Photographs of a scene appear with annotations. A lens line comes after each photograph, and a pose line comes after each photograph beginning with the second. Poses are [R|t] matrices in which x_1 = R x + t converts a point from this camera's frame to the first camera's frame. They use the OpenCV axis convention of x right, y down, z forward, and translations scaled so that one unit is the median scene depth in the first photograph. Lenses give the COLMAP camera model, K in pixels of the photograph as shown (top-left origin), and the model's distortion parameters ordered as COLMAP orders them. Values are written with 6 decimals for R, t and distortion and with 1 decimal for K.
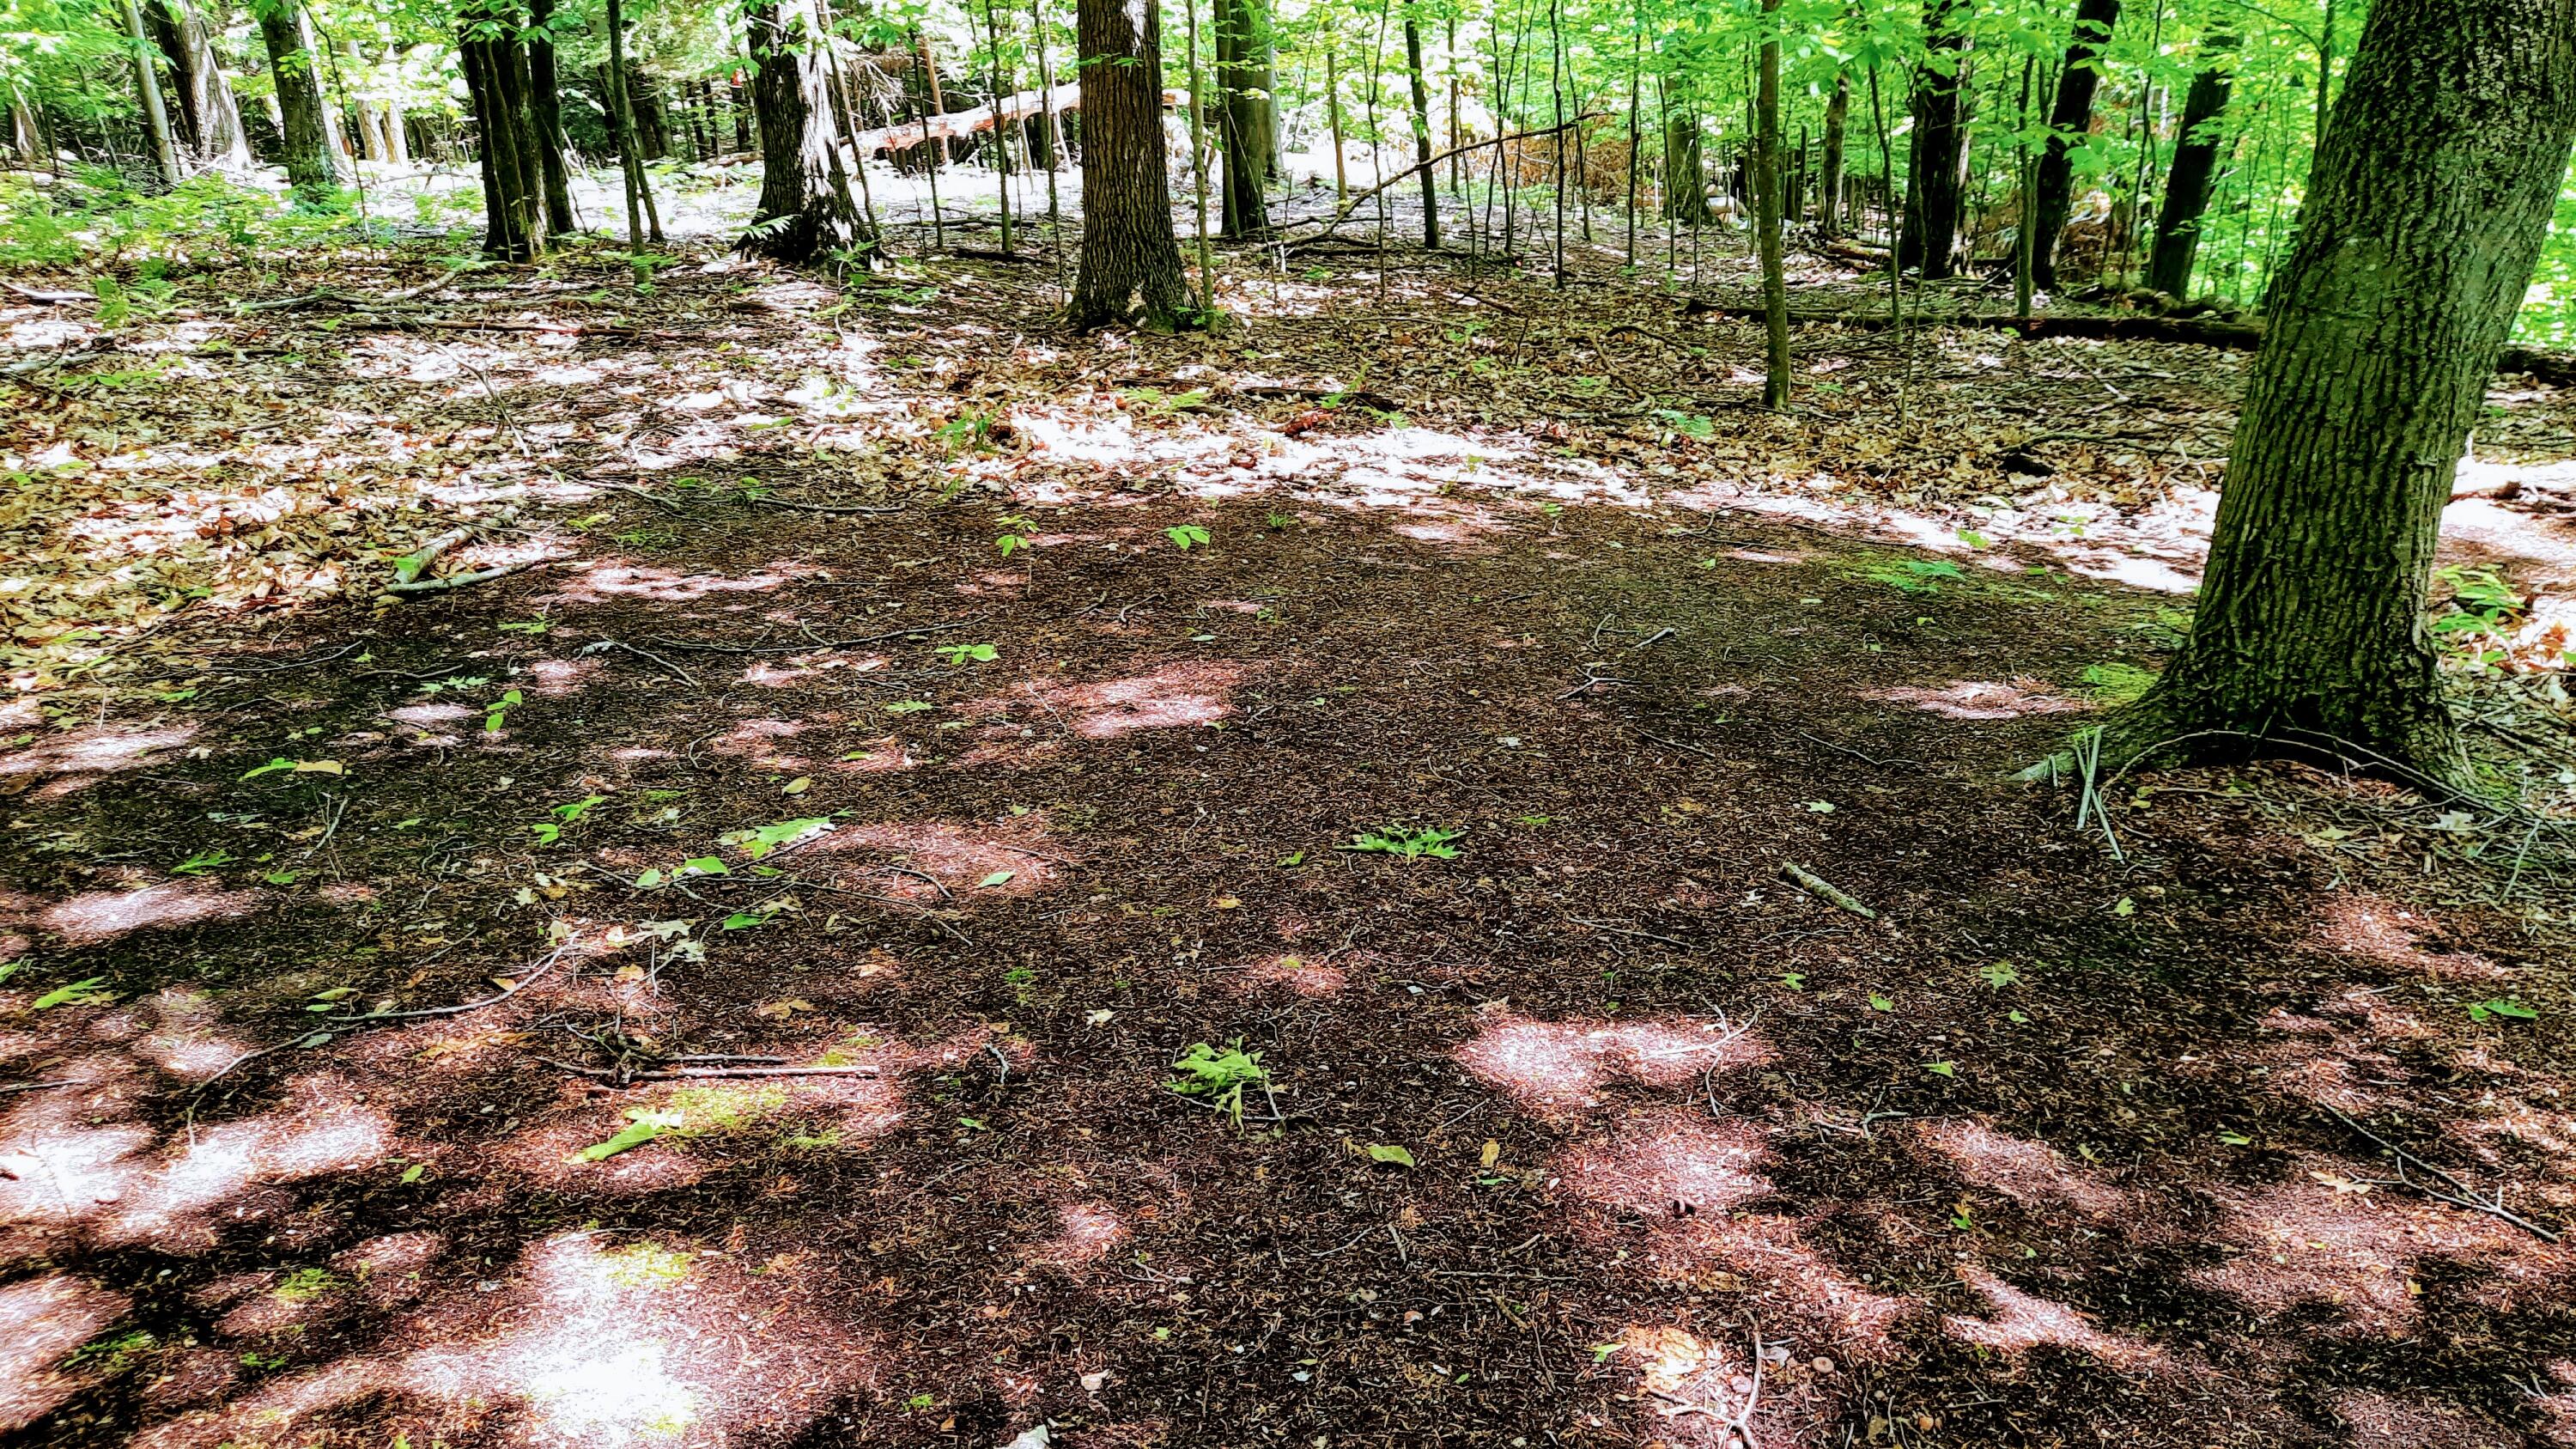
lens RADIAL K [[1798.6, 0, 1283.1], [0, 1798.6, 725.3], [0, 0, 1]] dist [0.005902, -0.007458]
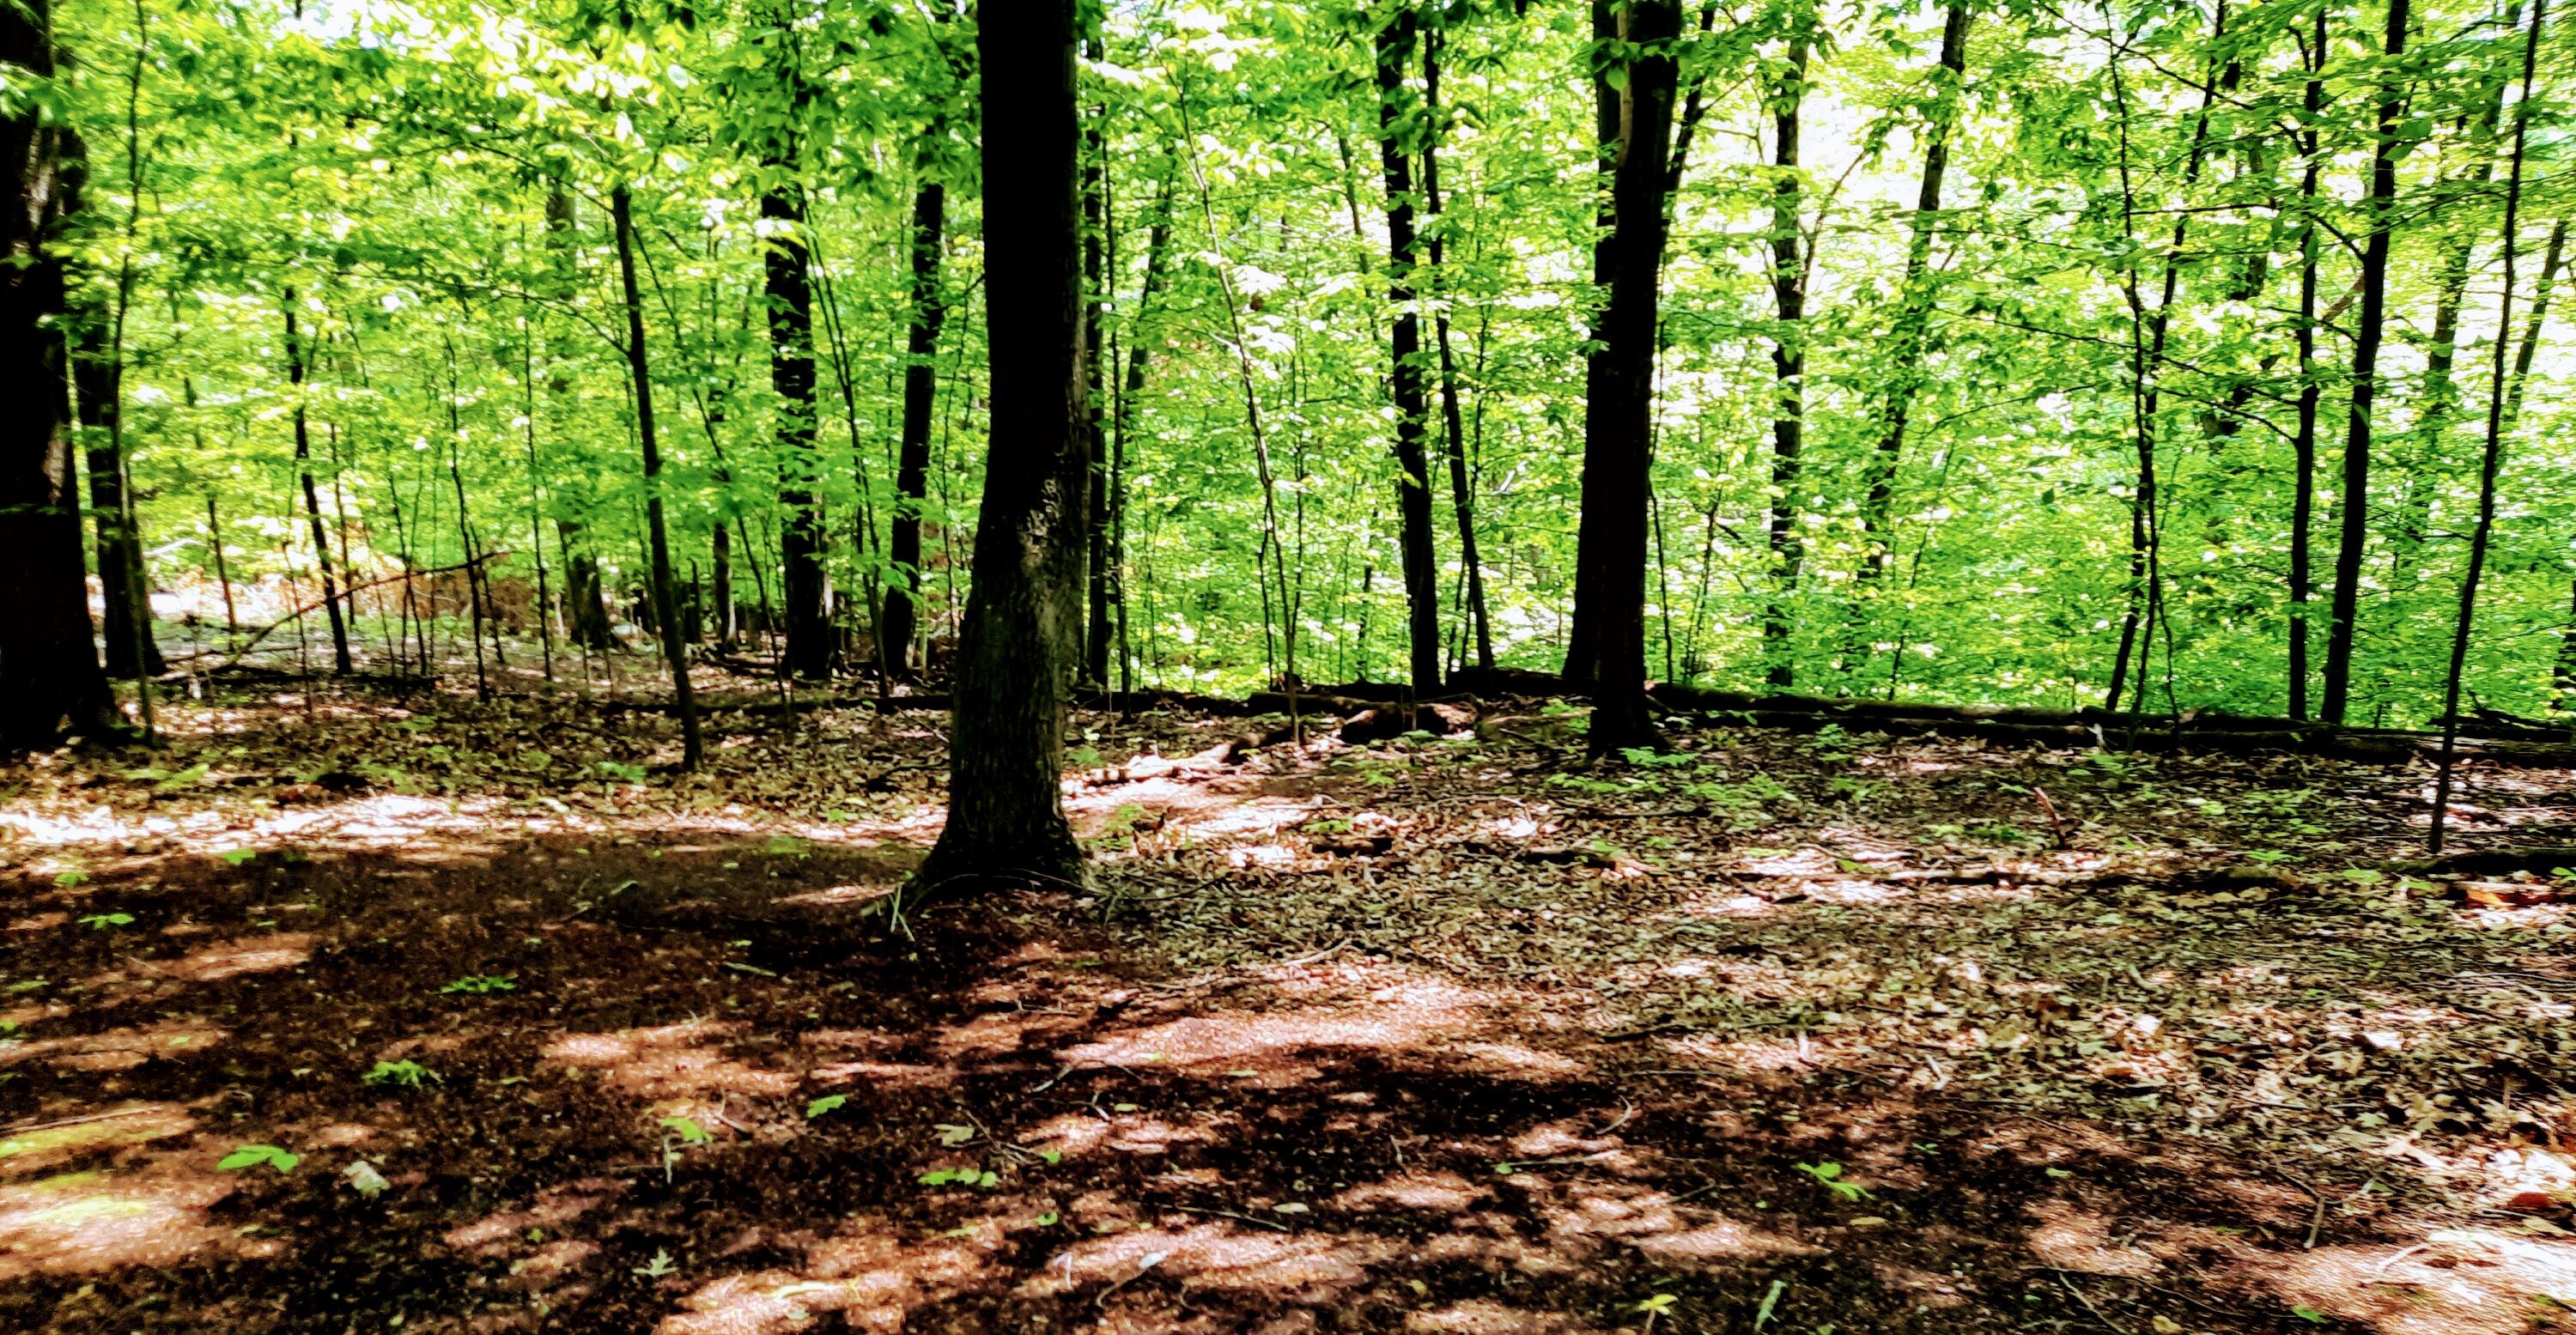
lens RADIAL K [[1787.4, 0, 1285.4], [0, 1787.4, 671.3], [0, 0, 1]] dist [0.041358, 0.001296]
pose [[0.834207, -0.047876, 0.549369, -0.055068], [0.188306, 0.961074, -0.202183, 0.070853], [-0.518305, 0.272112, 0.810750, -0.202693]]
